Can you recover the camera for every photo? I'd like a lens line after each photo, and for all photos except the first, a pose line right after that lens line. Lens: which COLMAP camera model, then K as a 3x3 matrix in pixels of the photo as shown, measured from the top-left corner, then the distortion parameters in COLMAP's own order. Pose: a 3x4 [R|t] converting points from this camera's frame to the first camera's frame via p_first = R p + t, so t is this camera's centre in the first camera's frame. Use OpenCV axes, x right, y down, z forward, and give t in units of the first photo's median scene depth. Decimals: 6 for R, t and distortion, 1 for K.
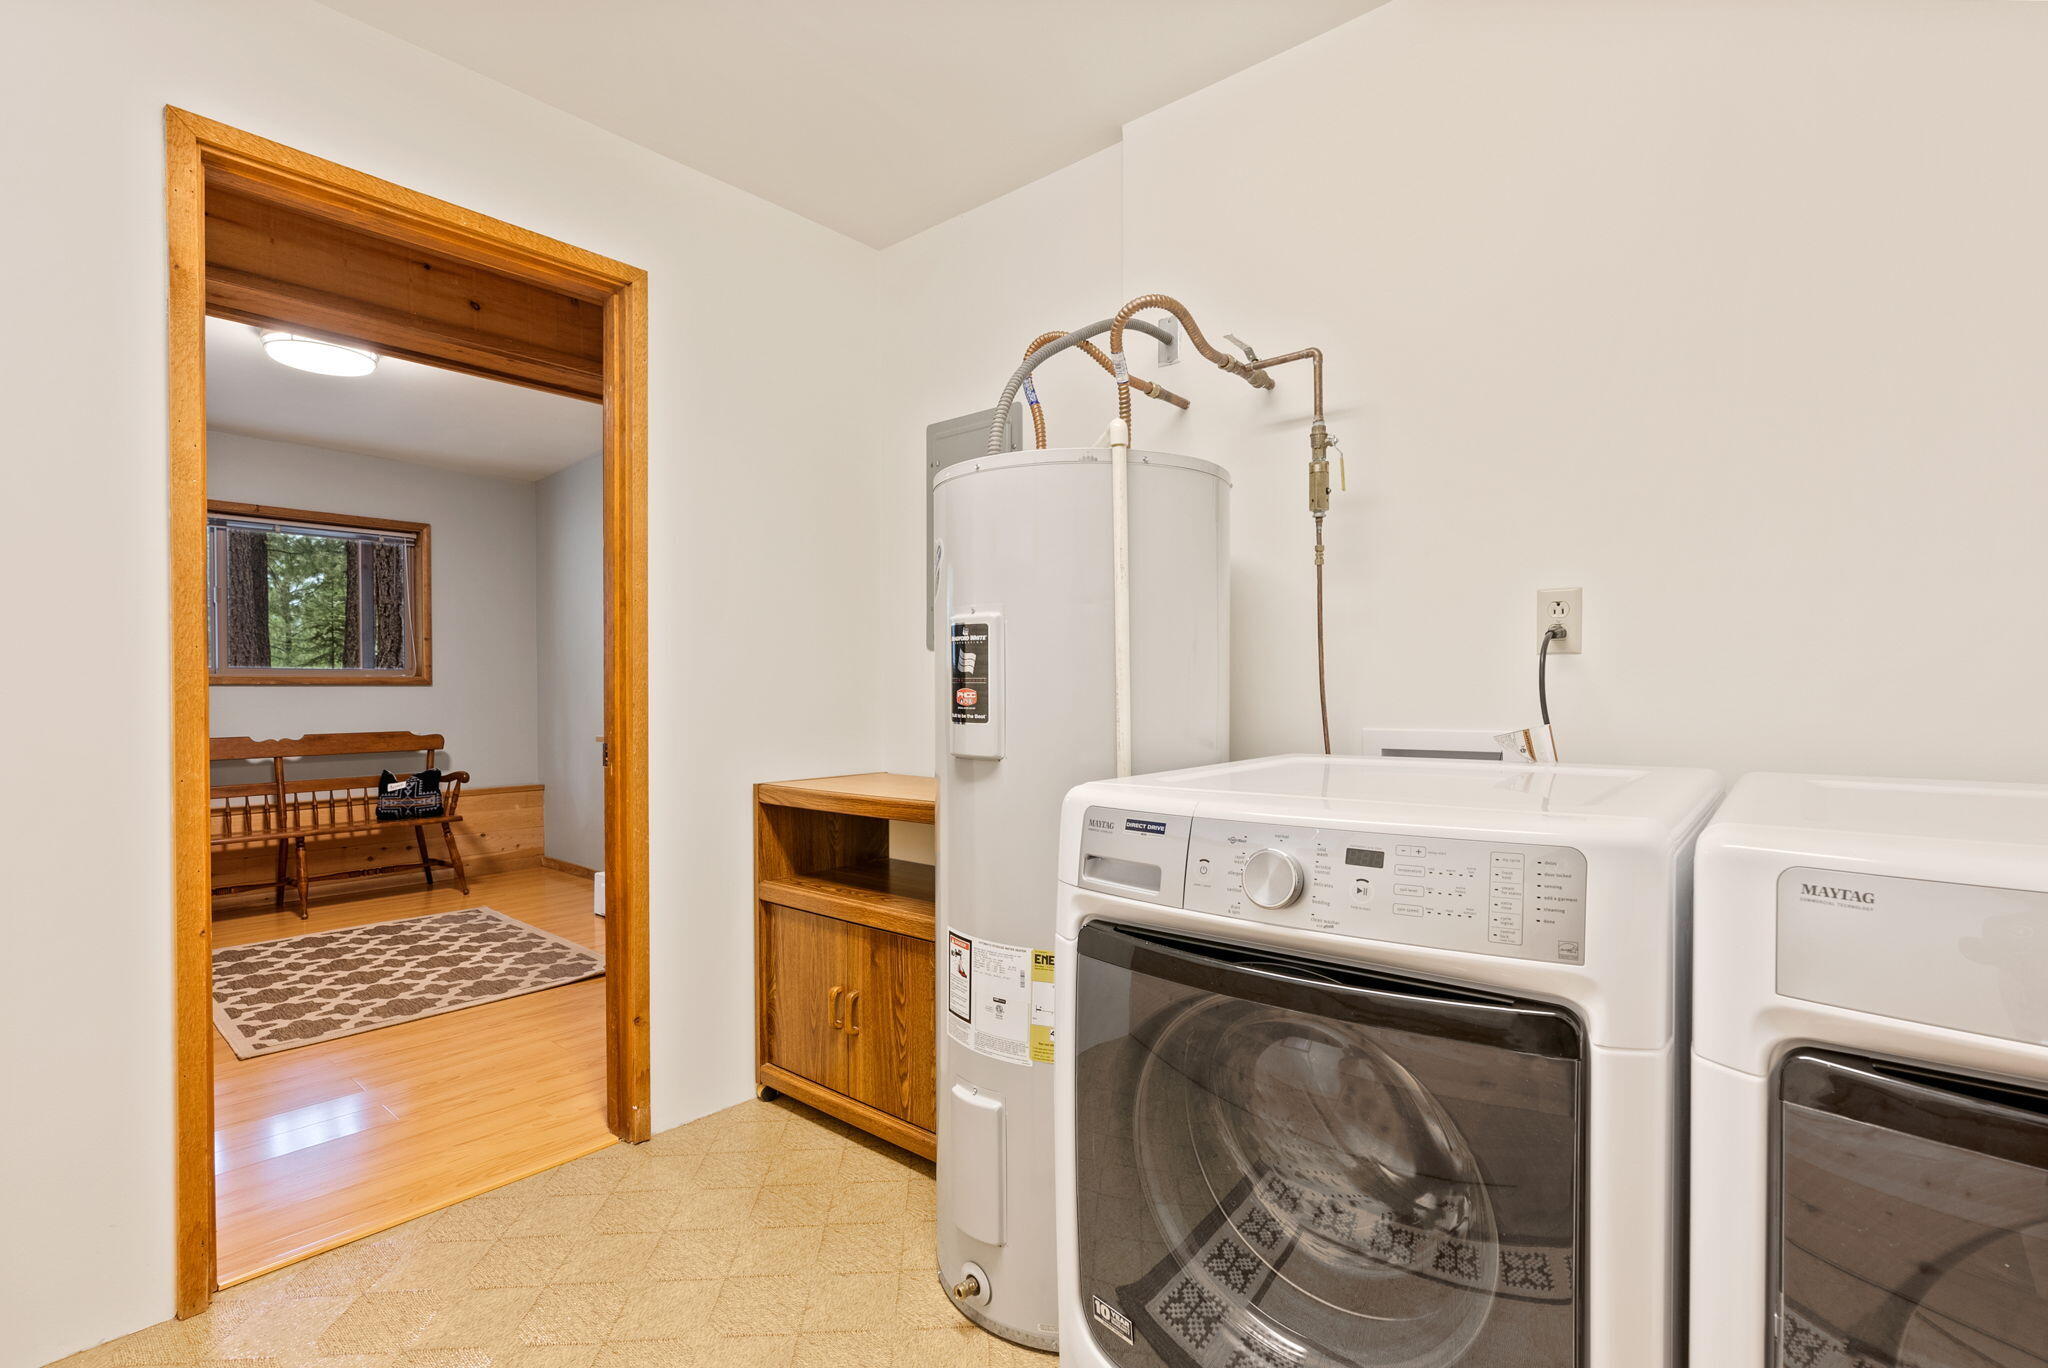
lens RADIAL K [[928.9, 0, 1026.0], [0, 928.9, 688.5], [0, 0, 1]] dist [-0.008892, 0.002172]
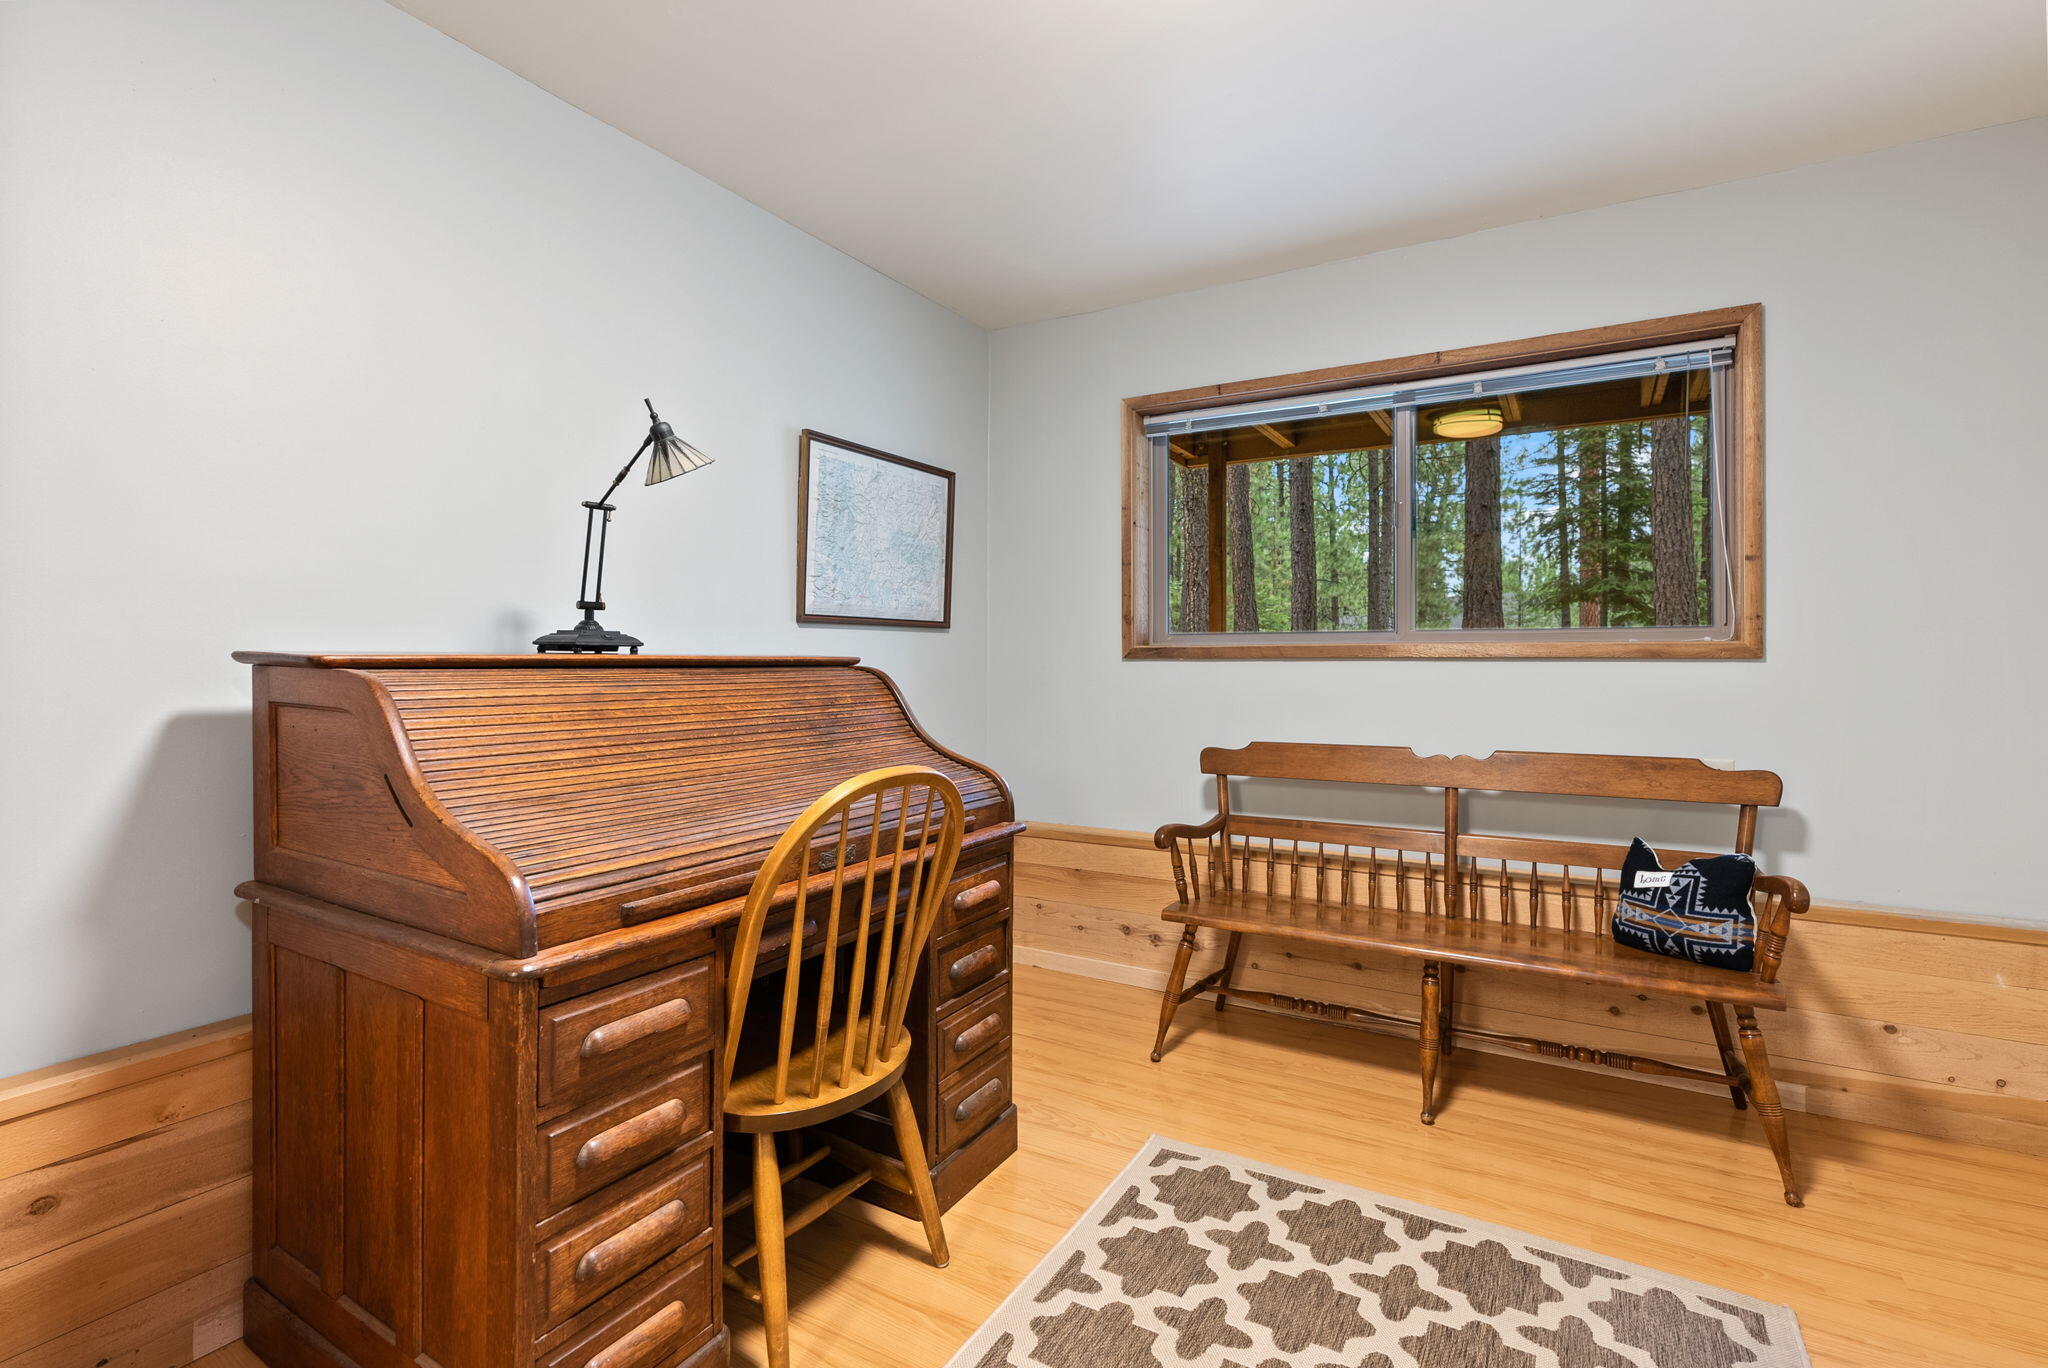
lens RADIAL K [[928.9, 0, 1024.7], [0, 928.9, 667.1], [0, 0, 1]] dist [-0.008892, 0.002172]
pose [[0.181712, 0.010687, -0.983294, -0.274682], [-0.003774, 0.999941, 0.010171, -0.003432], [0.983345, 0.001863, 0.181741, 0.586701]]
